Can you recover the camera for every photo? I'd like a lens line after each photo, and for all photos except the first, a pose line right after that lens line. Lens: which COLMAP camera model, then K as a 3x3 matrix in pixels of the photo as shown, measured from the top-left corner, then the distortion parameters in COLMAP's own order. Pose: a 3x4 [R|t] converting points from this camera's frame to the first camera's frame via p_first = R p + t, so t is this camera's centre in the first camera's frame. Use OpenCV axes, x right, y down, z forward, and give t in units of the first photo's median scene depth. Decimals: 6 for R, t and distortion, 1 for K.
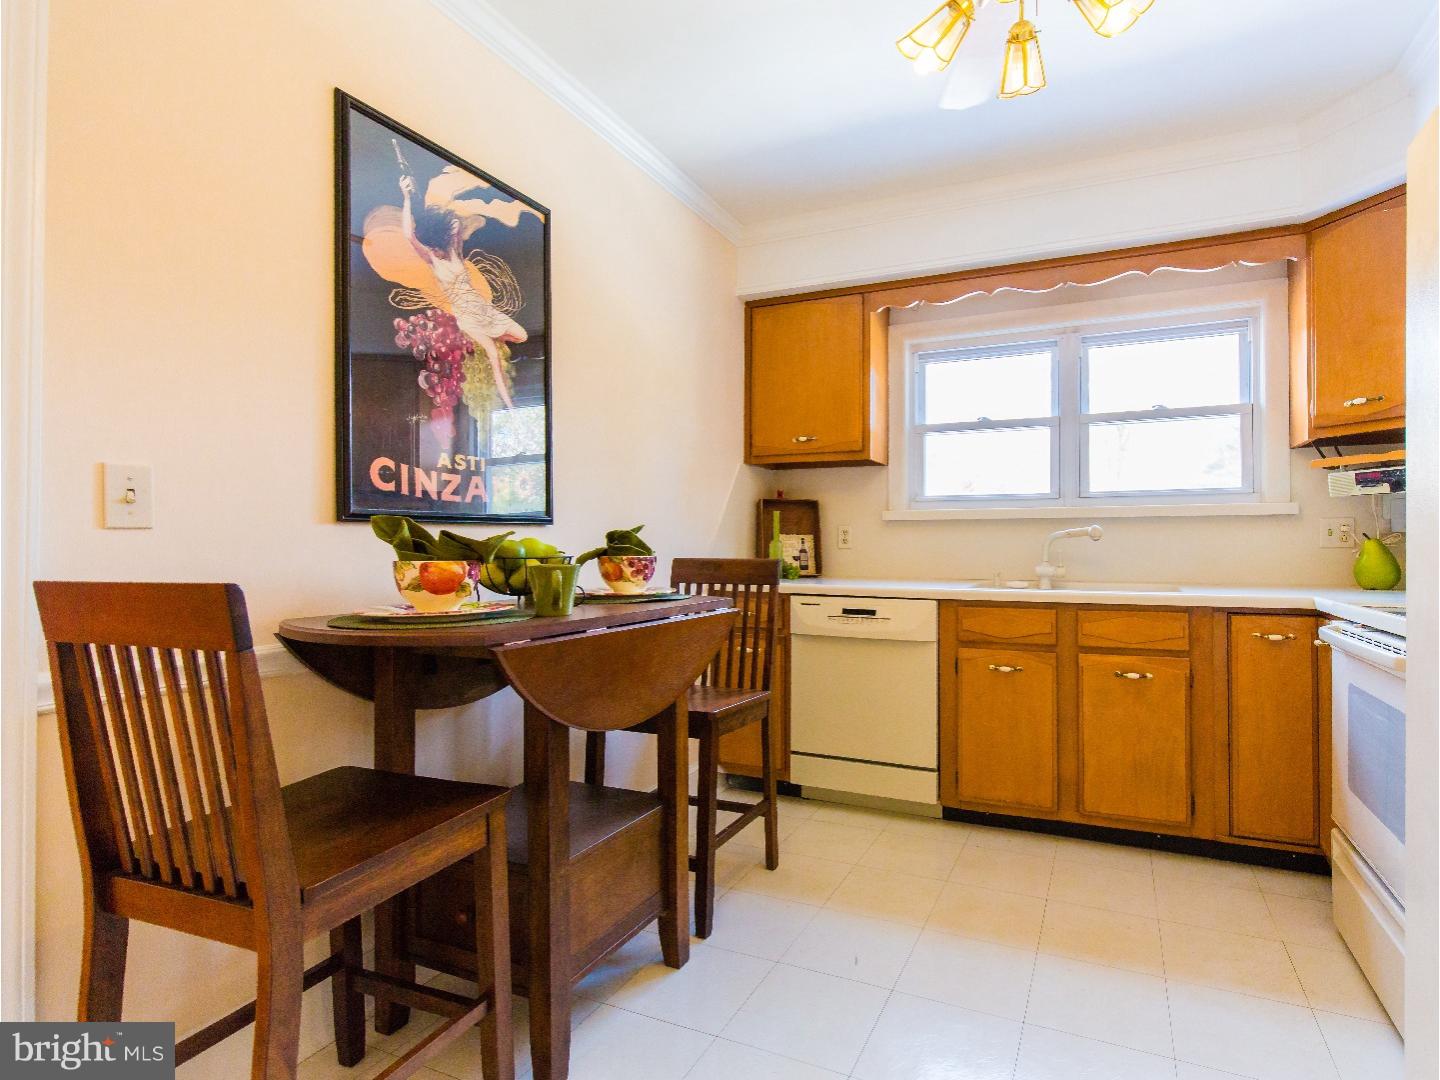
lens RADIAL K [[733.6, 0, 727.0], [0, 733.6, 541.5], [0, 0, 1]] dist [0.011341, -0.000493]
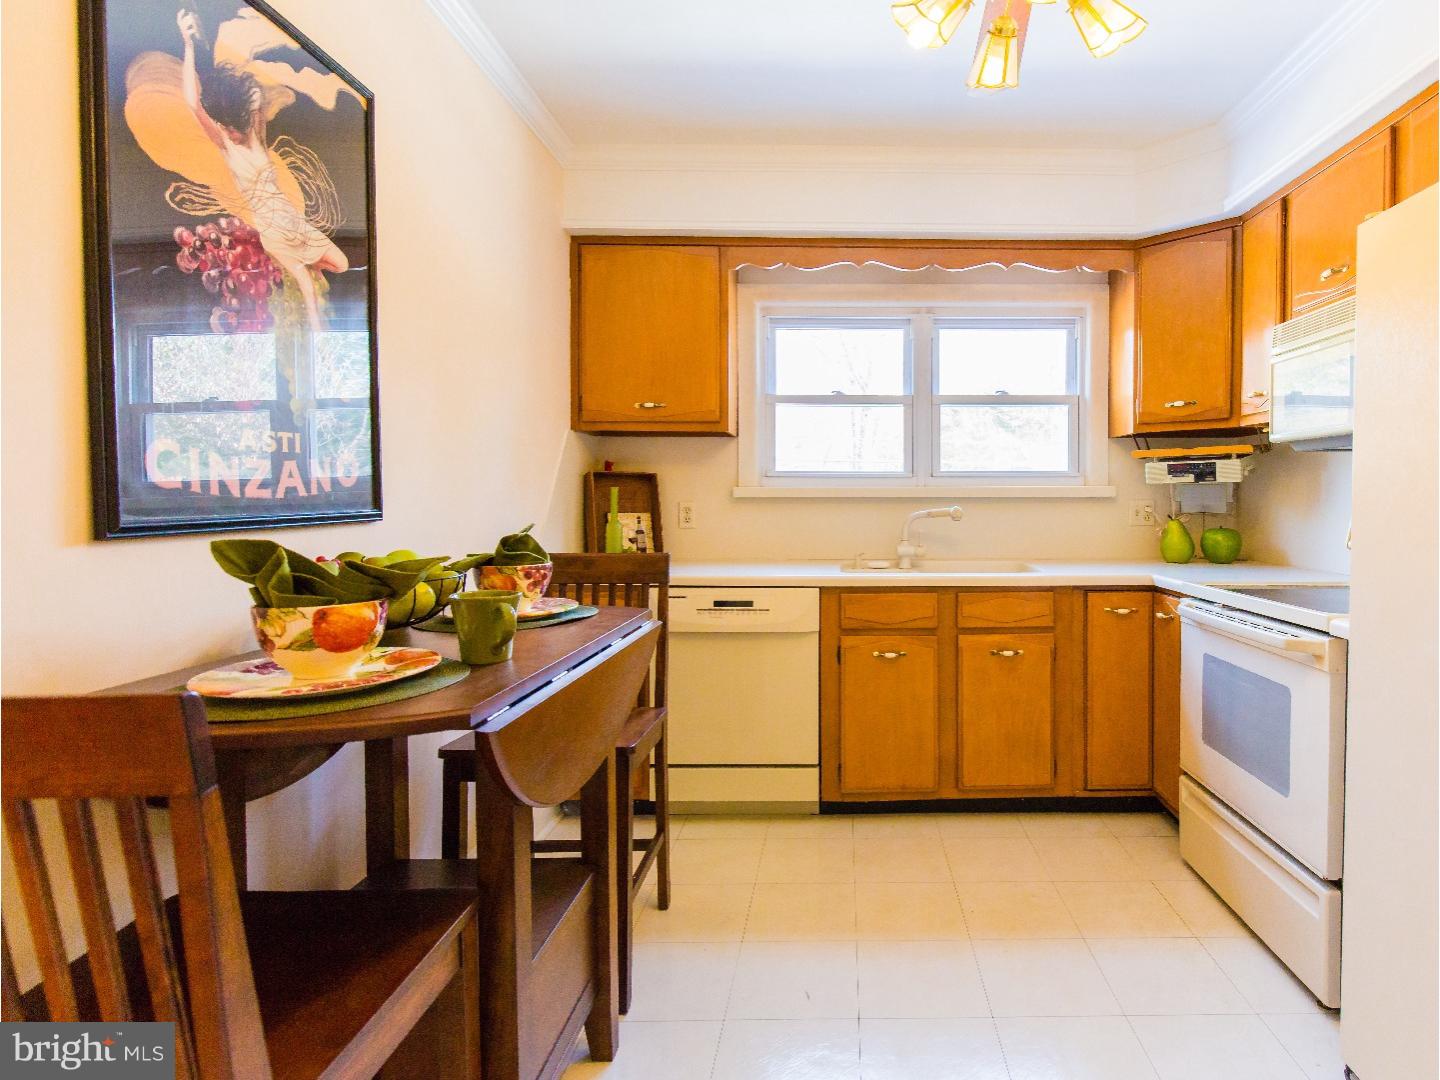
lens RADIAL K [[808.7, 0, 720.0], [0, 808.7, 504.8], [0, 0, 1]] dist [0.004216, 0.001252]
pose [[0.910986, -0.019884, 0.411958, -0.278231], [0.007962, 0.999499, 0.030637, -0.064773], [-0.412360, -0.024630, 0.910688, 0.115271]]
